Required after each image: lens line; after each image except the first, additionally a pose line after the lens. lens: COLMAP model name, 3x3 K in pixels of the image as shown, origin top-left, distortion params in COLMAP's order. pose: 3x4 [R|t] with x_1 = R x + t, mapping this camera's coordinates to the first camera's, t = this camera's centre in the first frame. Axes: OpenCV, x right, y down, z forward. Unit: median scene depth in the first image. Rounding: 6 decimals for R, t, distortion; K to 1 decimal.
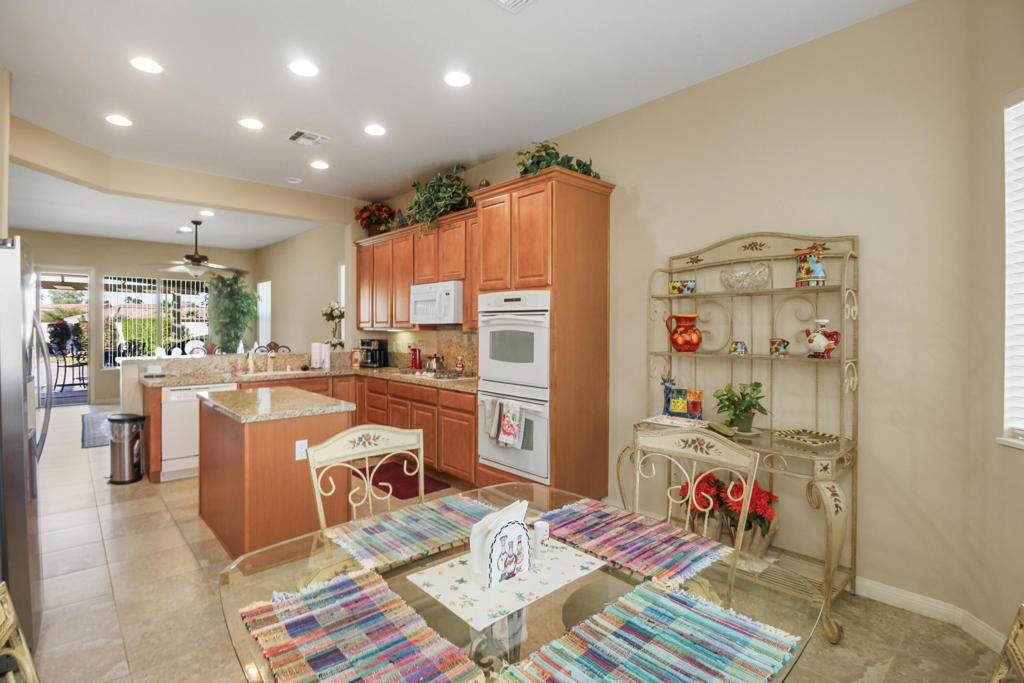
lens RADIAL K [[485.4, 0, 512.9], [0, 485.4, 327.7], [0, 0, 1]] dist [-0.015230, -0.000626]
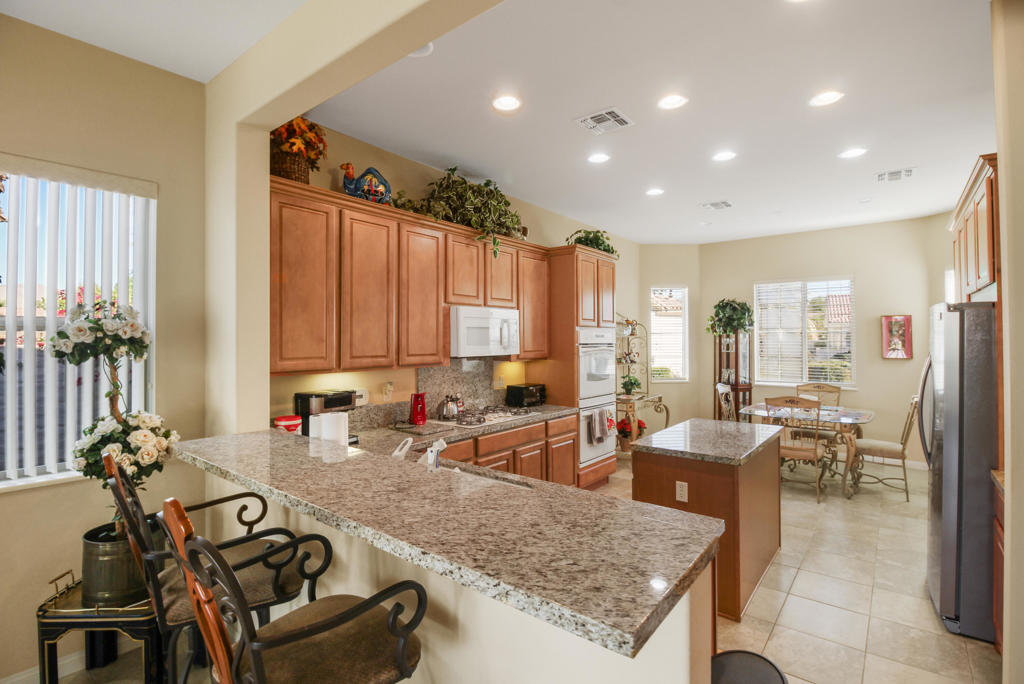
lens RADIAL K [[485.4, 0, 512.9], [0, 485.4, 328.2], [0, 0, 1]] dist [-0.015230, -0.000626]
pose [[-0.151982, 0.025368, 0.988058, -1.256187], [0.008195, 0.999669, -0.024405, -0.044403], [-0.988349, 0.004388, -0.152140, 1.355759]]
